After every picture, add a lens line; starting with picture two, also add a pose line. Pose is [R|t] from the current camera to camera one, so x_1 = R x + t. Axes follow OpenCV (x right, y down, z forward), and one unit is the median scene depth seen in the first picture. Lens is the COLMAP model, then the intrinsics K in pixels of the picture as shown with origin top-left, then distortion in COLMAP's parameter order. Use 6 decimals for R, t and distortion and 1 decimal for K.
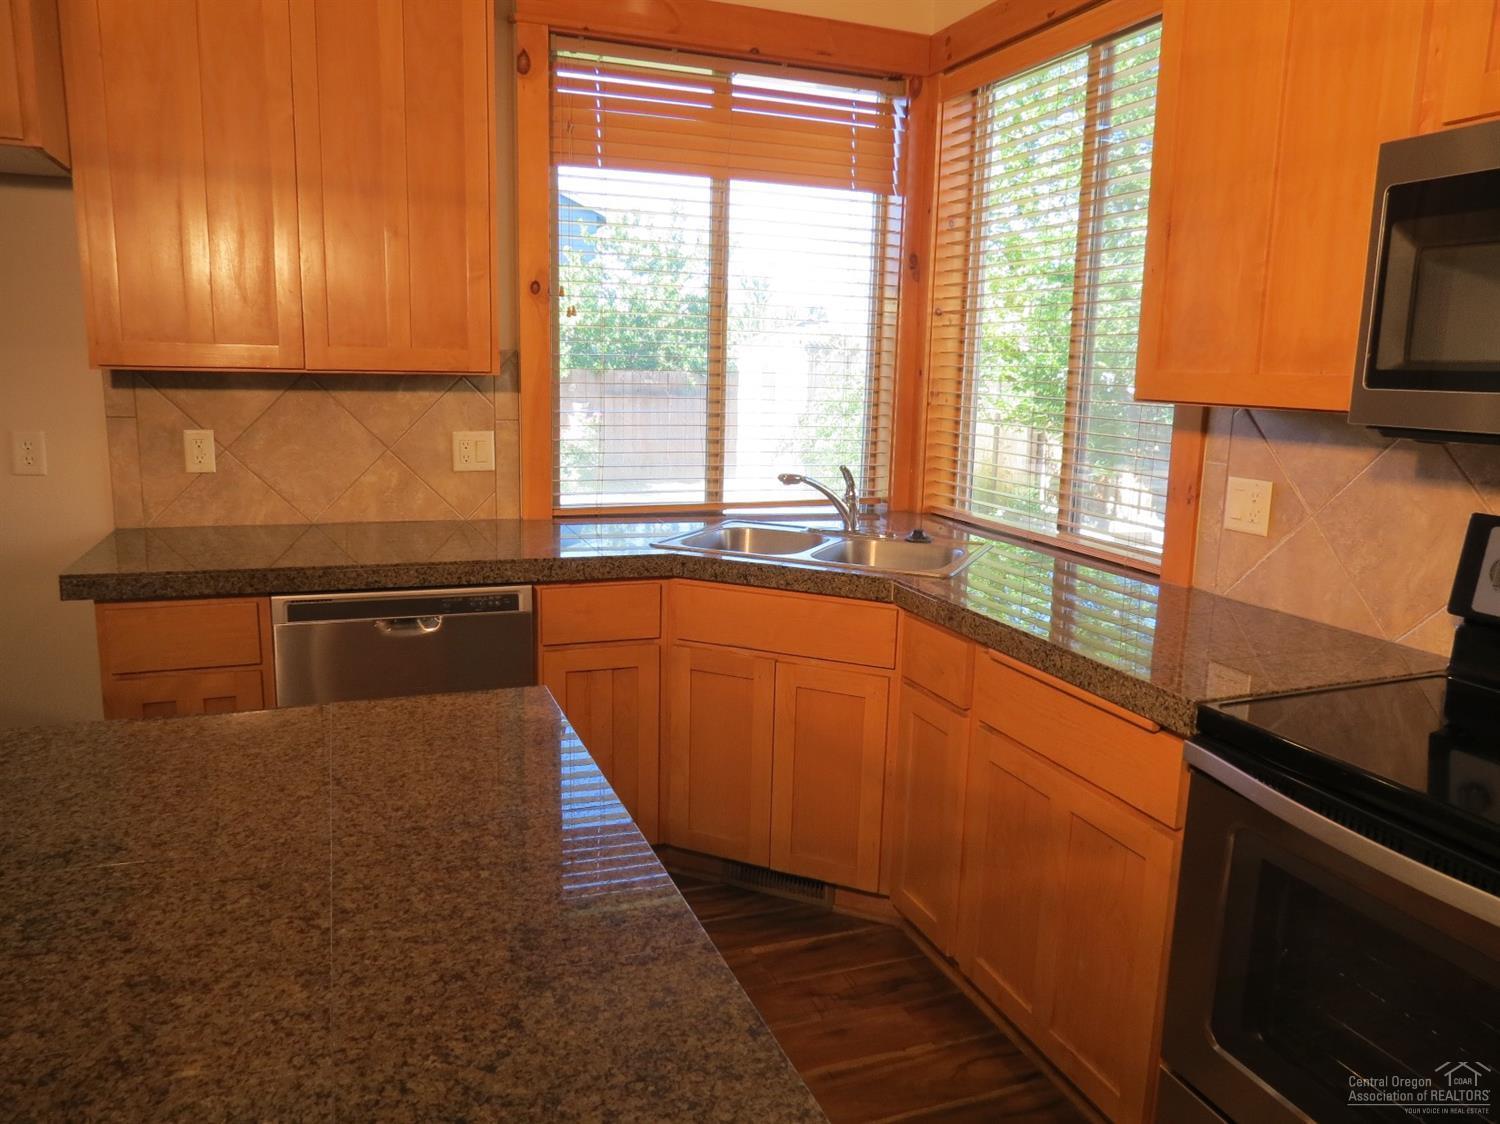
lens RADIAL K [[1068.1, 0, 757.5], [0, 1068.1, 564.4], [0, 0, 1]] dist [-0.031660, 0.014678]
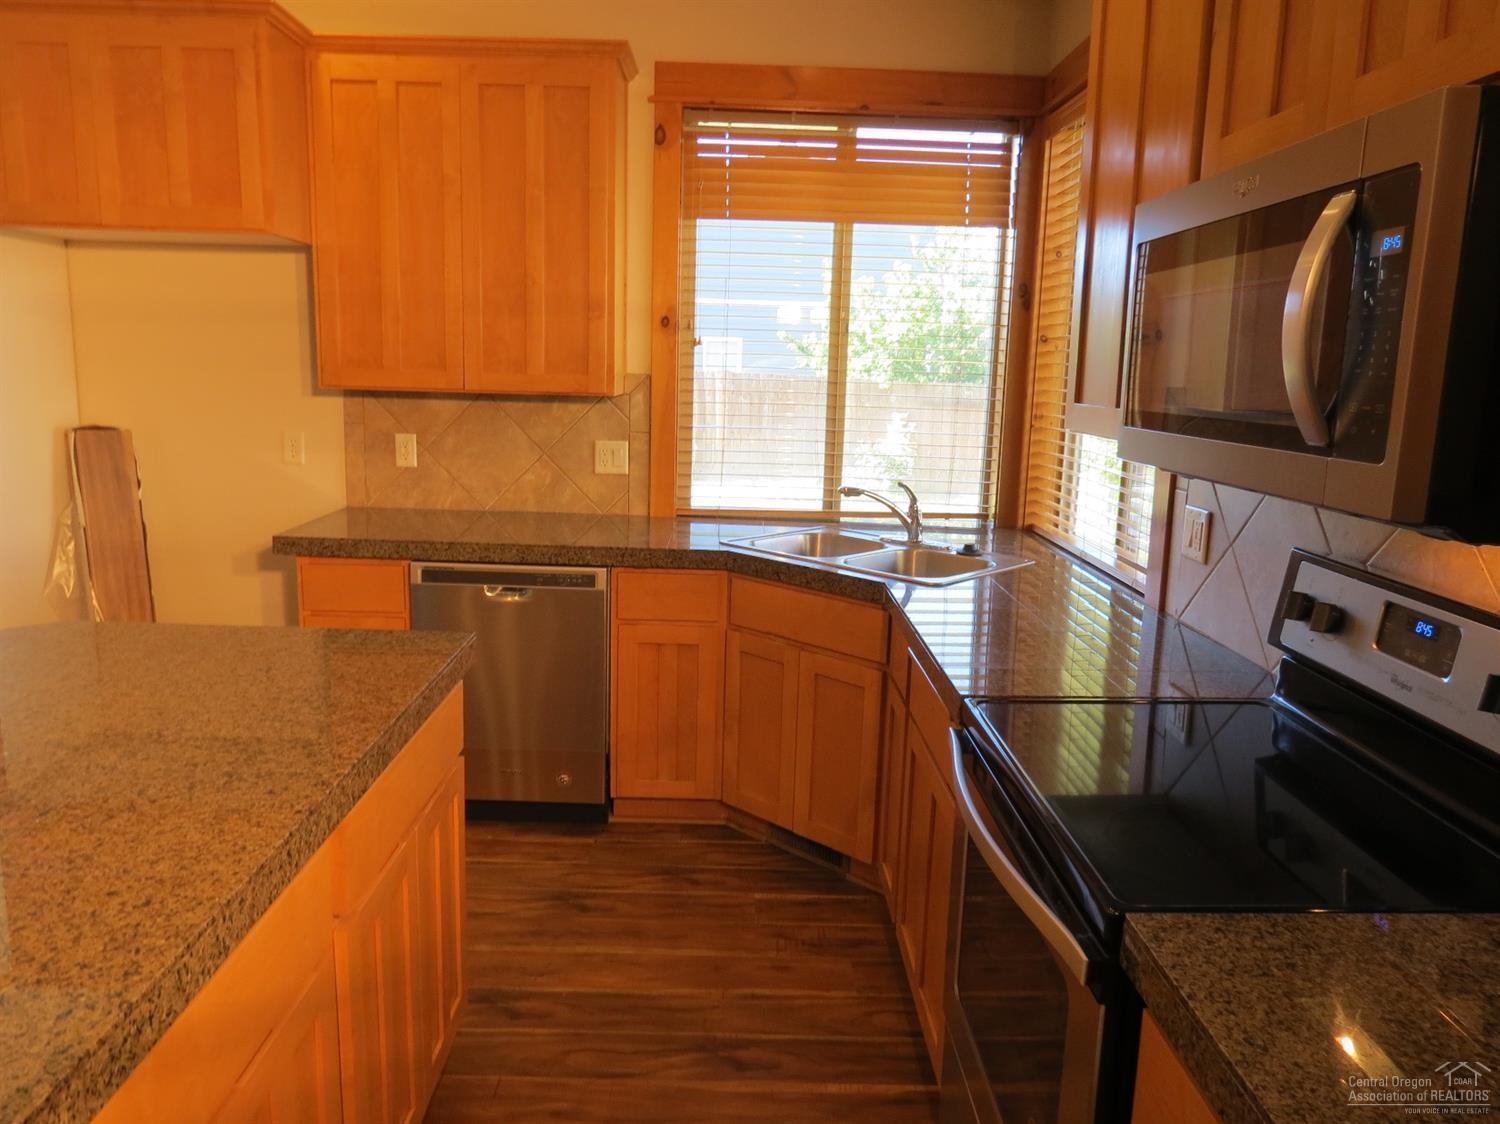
lens RADIAL K [[1068.1, 0, 749.4], [0, 1068.1, 563.3], [0, 0, 1]] dist [-0.031660, 0.014678]
pose [[0.939038, 0.065396, -0.337536, 0.307889], [-0.068475, 0.997649, 0.002791, -0.000703], [0.336925, 0.020492, 0.941308, -0.086725]]
